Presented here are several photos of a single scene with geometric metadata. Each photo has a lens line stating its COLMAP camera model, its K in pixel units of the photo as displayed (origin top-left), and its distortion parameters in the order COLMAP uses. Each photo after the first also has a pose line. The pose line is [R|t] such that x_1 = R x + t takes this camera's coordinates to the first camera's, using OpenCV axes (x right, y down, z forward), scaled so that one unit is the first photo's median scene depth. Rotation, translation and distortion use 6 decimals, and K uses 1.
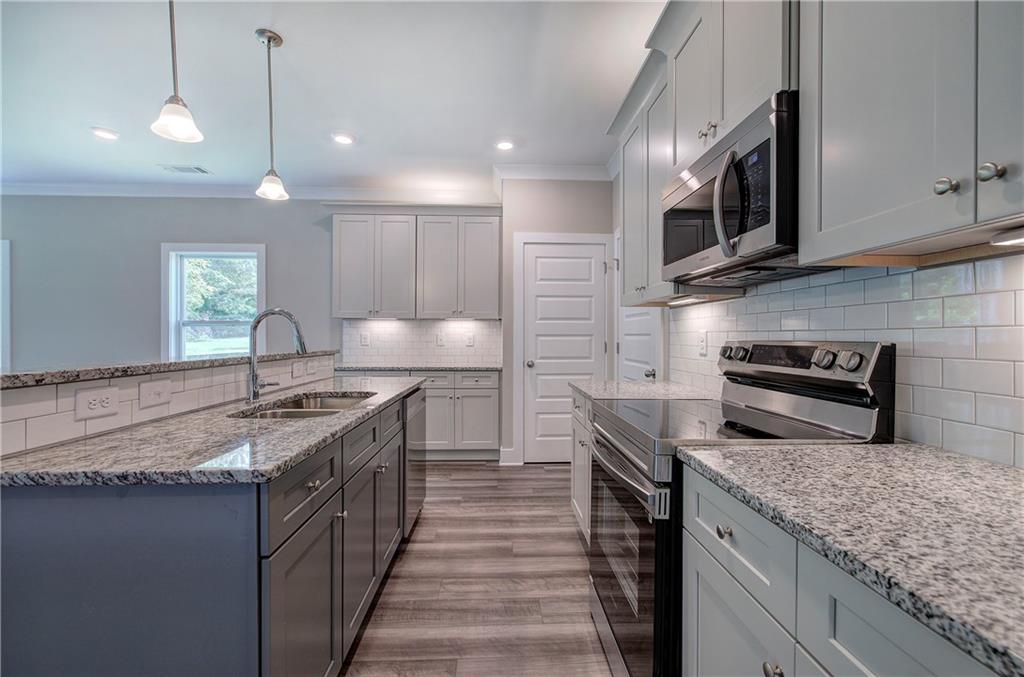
lens RADIAL K [[431.3, 0, 521.1], [0, 431.3, 334.0], [0, 0, 1]] dist [-0.006480, 0.001518]
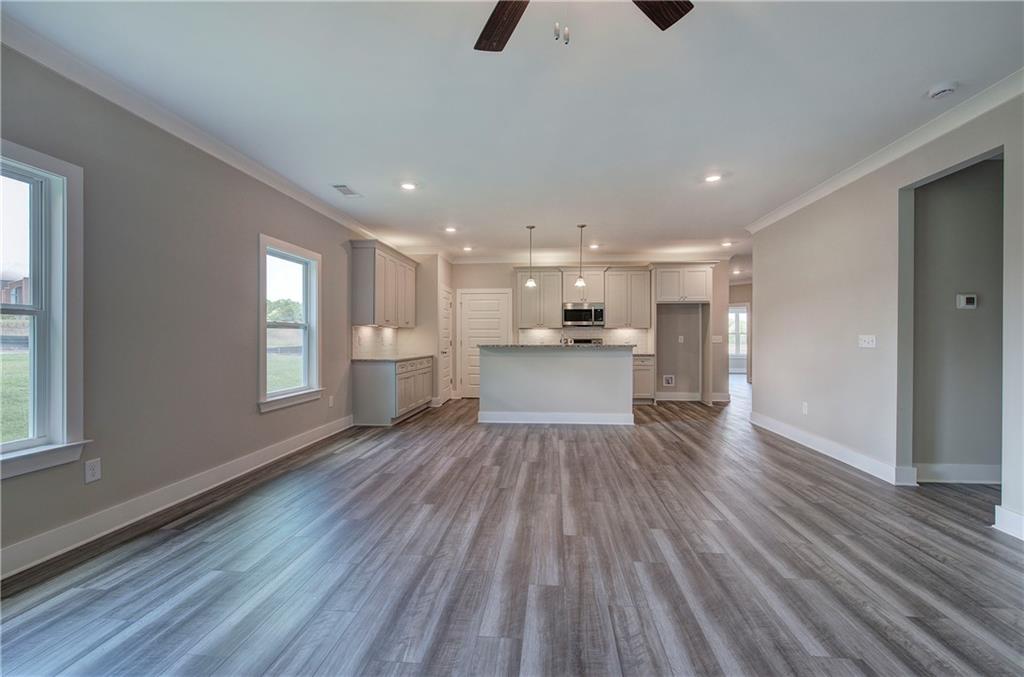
lens RADIAL K [[431.3, 0, 513.5], [0, 431.3, 337.8], [0, 0, 1]] dist [-0.006480, 0.001518]
pose [[0.149117, -0.003117, 0.988815, -1.829867], [-0.004601, 0.999982, 0.003846, -0.003461], [-0.988809, -0.005123, 0.149100, 0.390509]]
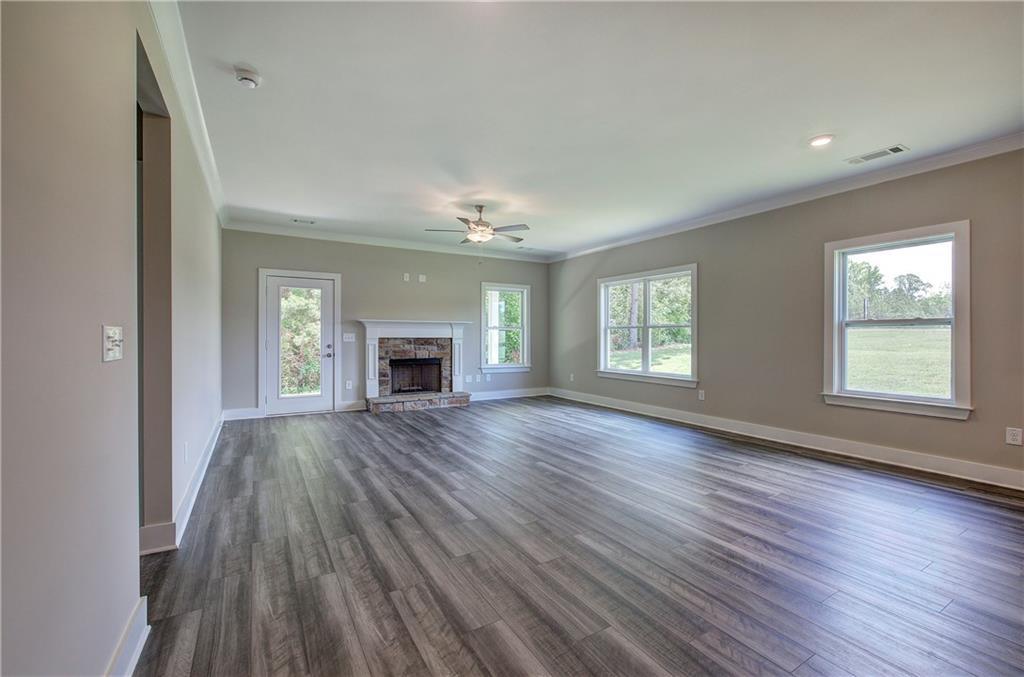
lens RADIAL K [[431.3, 0, 513.5], [0, 431.3, 334.7], [0, 0, 1]] dist [-0.006480, 0.001518]
pose [[0.465243, -0.004701, -0.885170, -0.327344], [0.003657, 0.999988, -0.003389, 0.000817], [0.885175, -0.001660, 0.465255, -0.112546]]
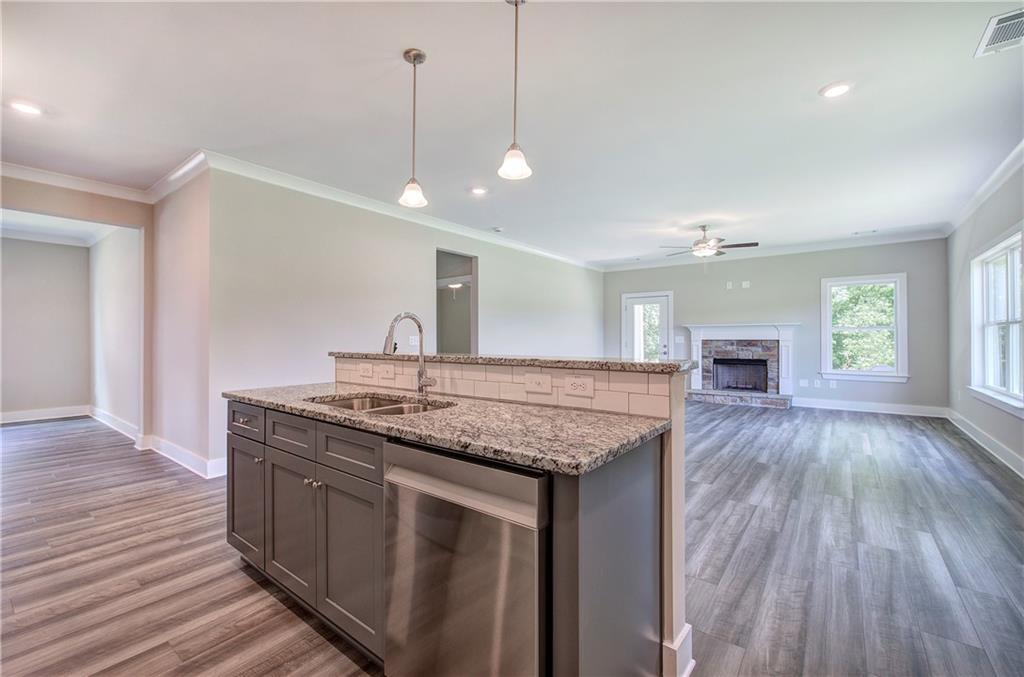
lens RADIAL K [[431.3, 0, 516.1], [0, 431.3, 337.1], [0, 0, 1]] dist [-0.006480, 0.001518]
pose [[-0.649157, -0.003534, -0.760646, 0.036860], [0.005649, 0.999939, -0.009467, 0.007023], [0.760633, -0.010442, -0.649098, 0.868723]]
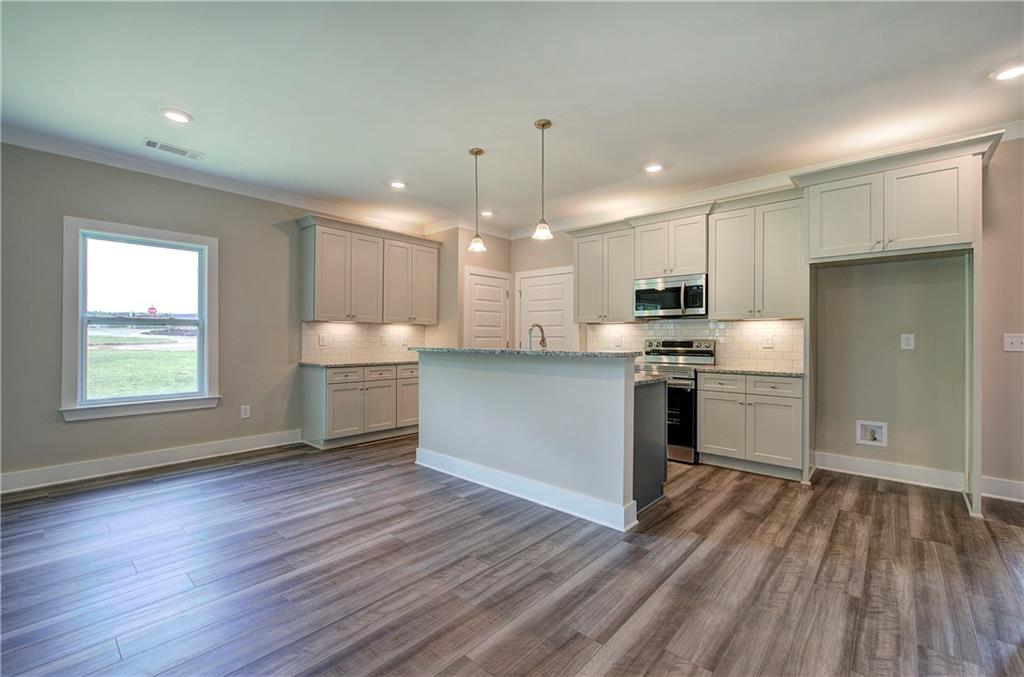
lens RADIAL K [[431.3, 0, 513.8], [0, 431.3, 337.9], [0, 0, 1]] dist [-0.006480, 0.001518]
pose [[0.705466, 0.001975, 0.708741, -0.909699], [-0.006556, 0.999972, 0.003740, -0.000300], [-0.708713, -0.007285, 0.705459, -0.133032]]
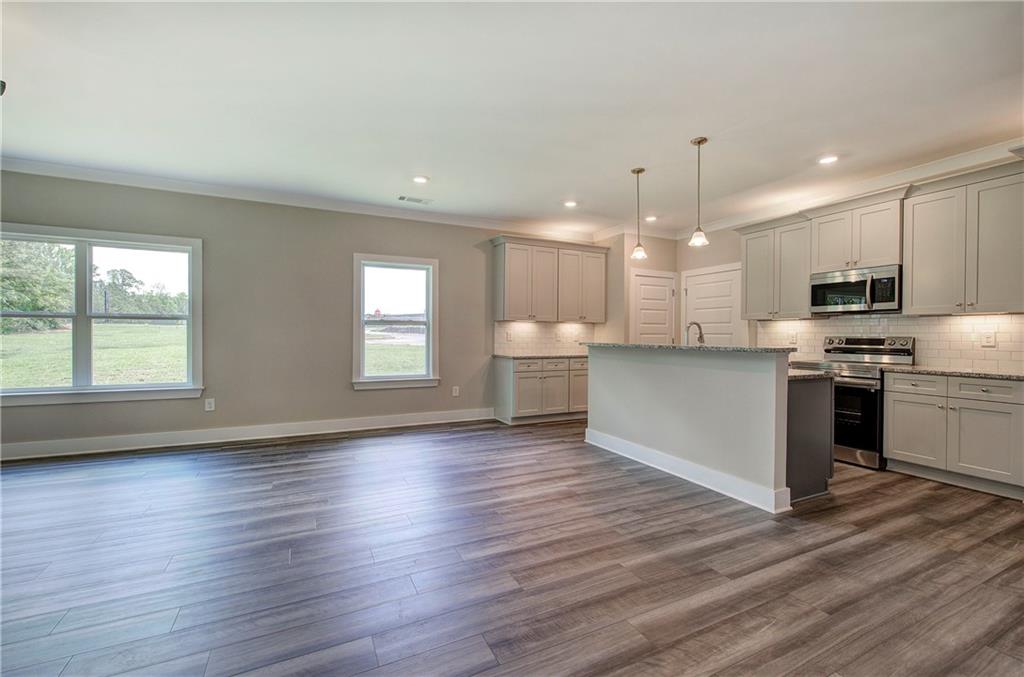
lens RADIAL K [[431.3, 0, 514.8], [0, 431.3, 337.4], [0, 0, 1]] dist [-0.006480, 0.001518]
pose [[0.920656, 0.000617, 0.390375, -0.996369], [-0.005735, 0.999912, 0.011945, -0.000271], [-0.390333, -0.013236, 0.920579, -0.271811]]
